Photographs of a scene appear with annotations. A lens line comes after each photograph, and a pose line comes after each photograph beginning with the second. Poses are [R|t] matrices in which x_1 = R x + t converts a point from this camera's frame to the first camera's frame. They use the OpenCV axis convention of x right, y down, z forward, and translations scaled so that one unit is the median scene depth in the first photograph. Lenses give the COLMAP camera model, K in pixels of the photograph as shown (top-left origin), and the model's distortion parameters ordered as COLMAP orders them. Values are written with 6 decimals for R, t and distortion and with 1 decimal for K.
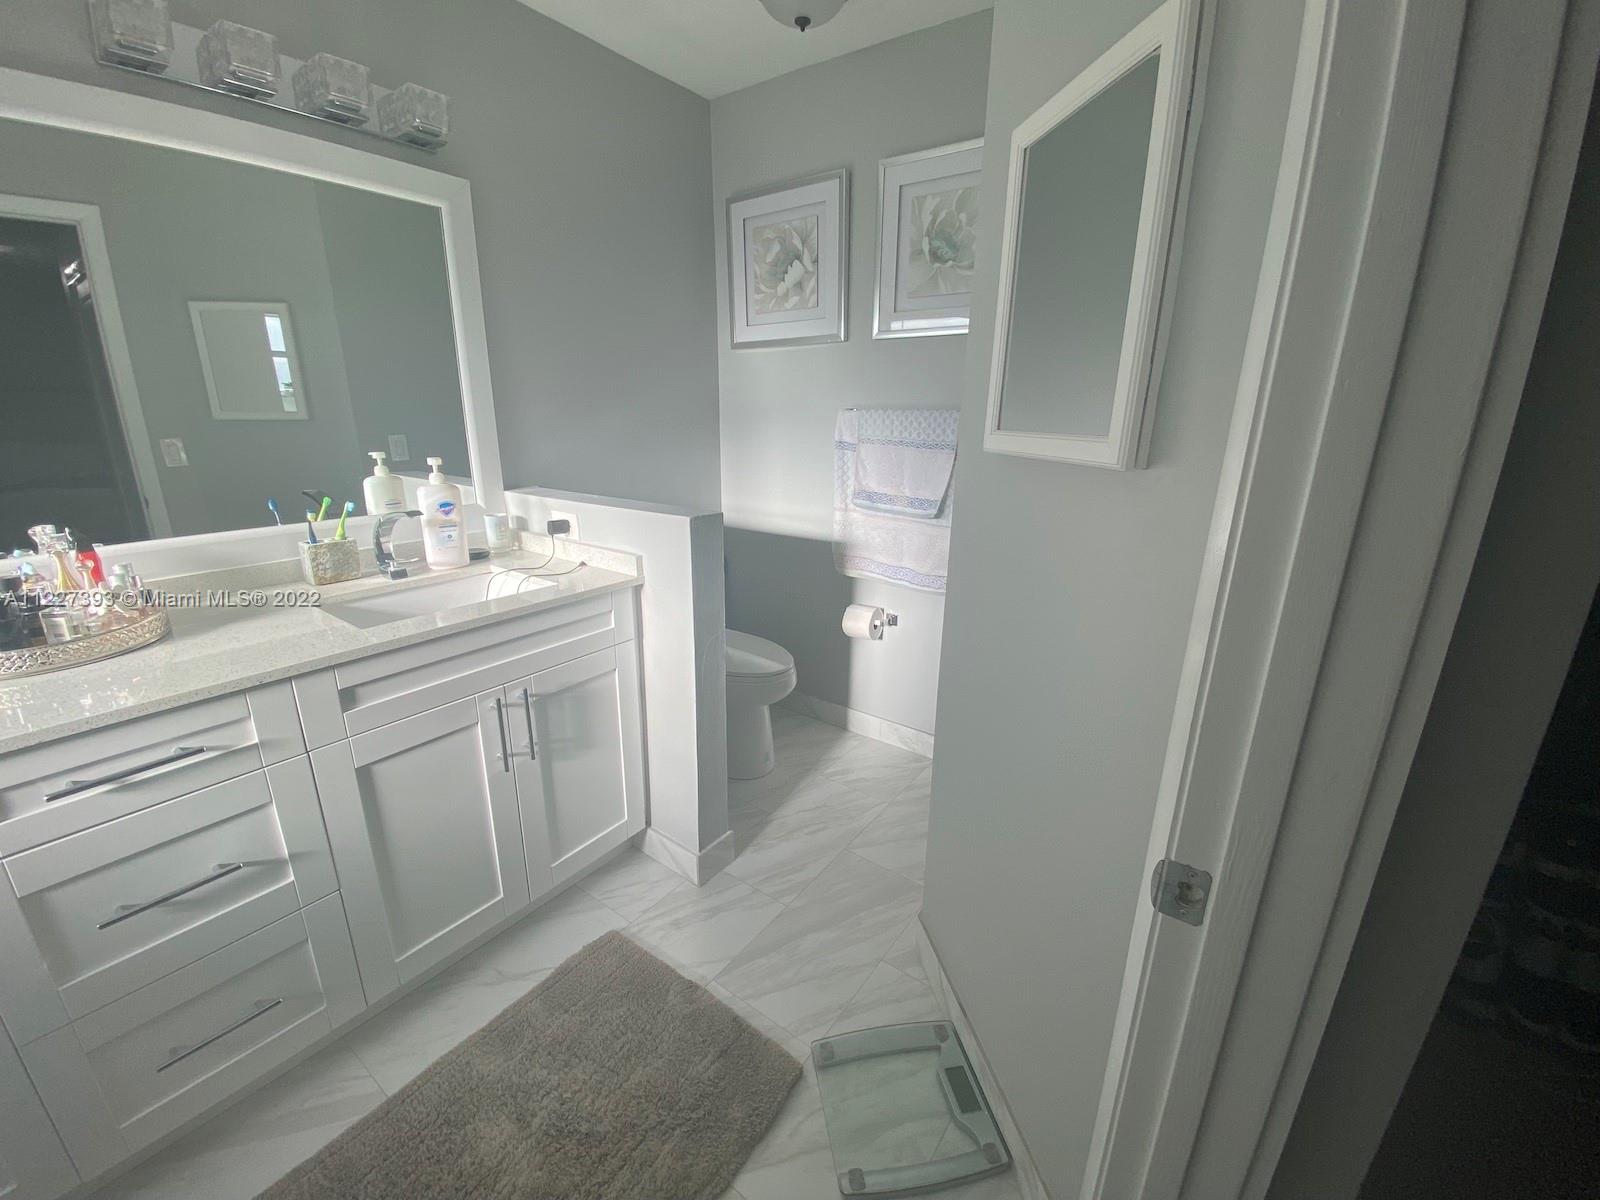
lens RADIAL K [[667.9, 0, 800.0], [0, 667.9, 600.0], [0, 0, 1]] dist [-0.000458, -0.000054]
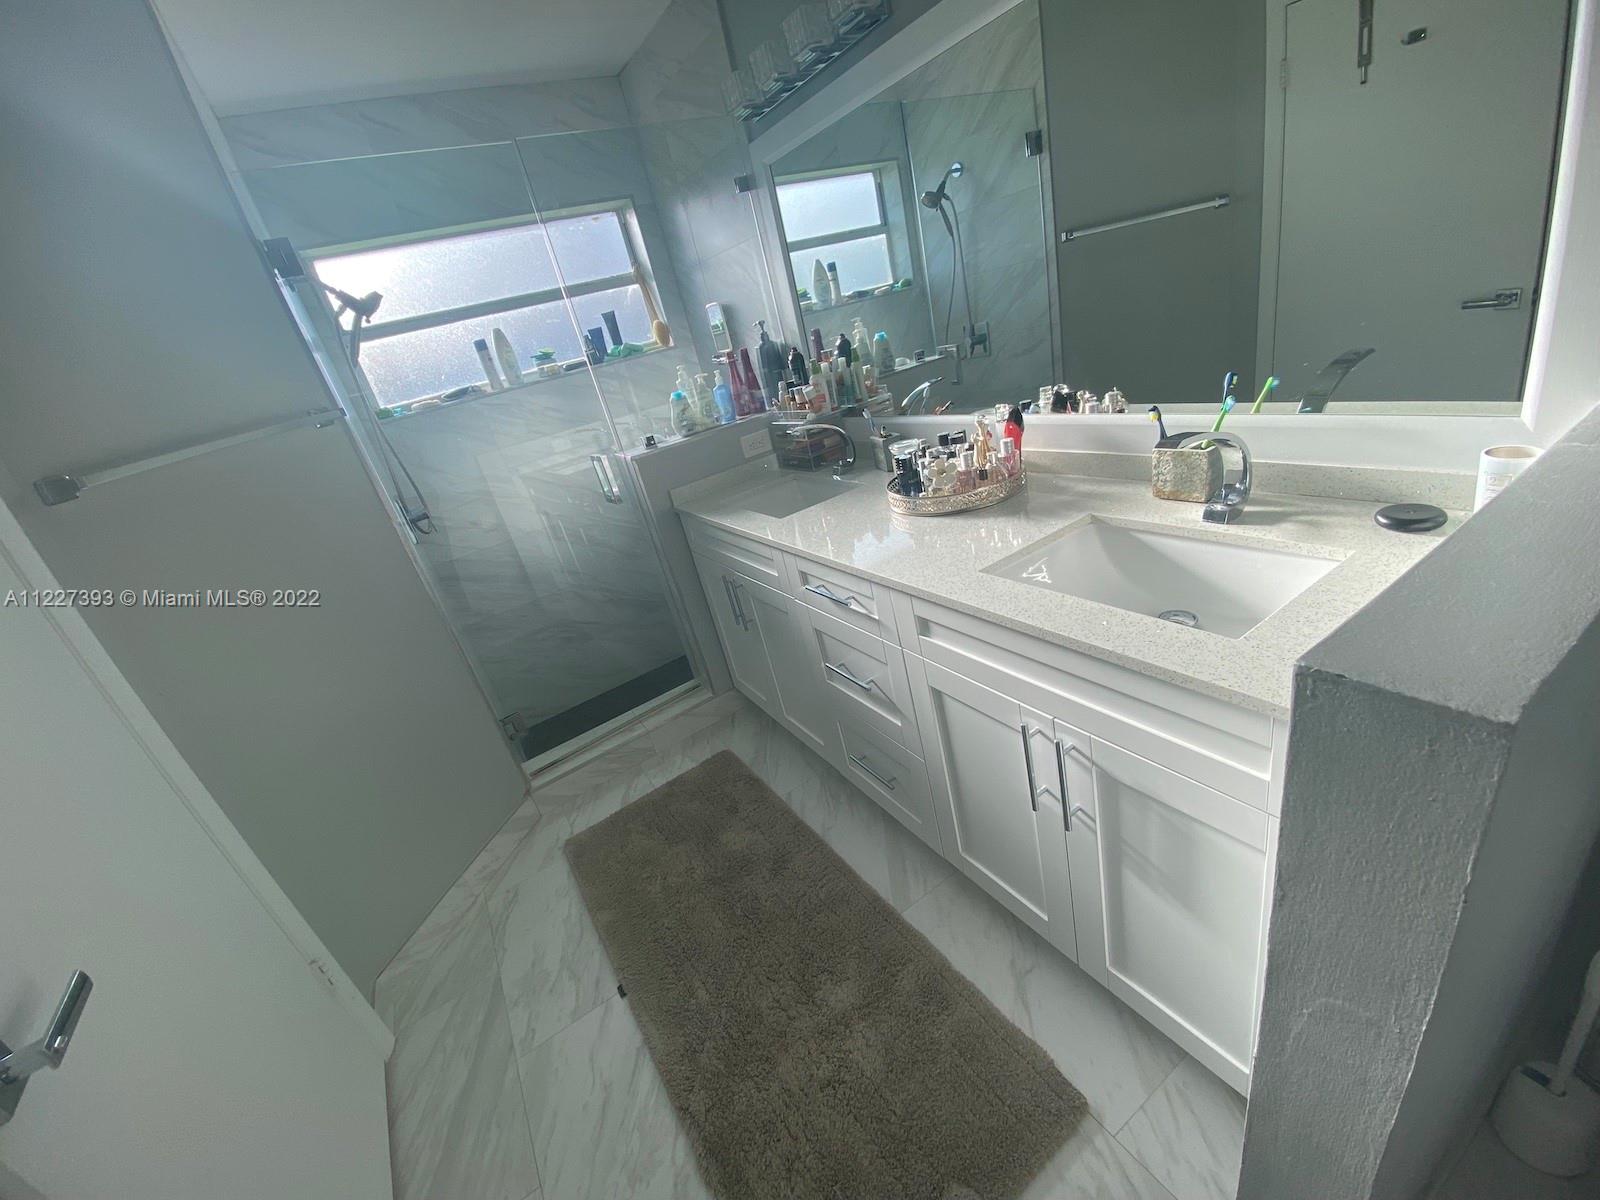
lens RADIAL K [[667.9, 0, 800.0], [0, 667.9, 600.0], [0, 0, 1]] dist [-0.000458, -0.000054]
pose [[-0.373201, 0.447638, -0.812614, 0.189689], [-0.032326, 0.869091, 0.493595, -0.343004], [0.927187, 0.210479, -0.309875, 0.989082]]
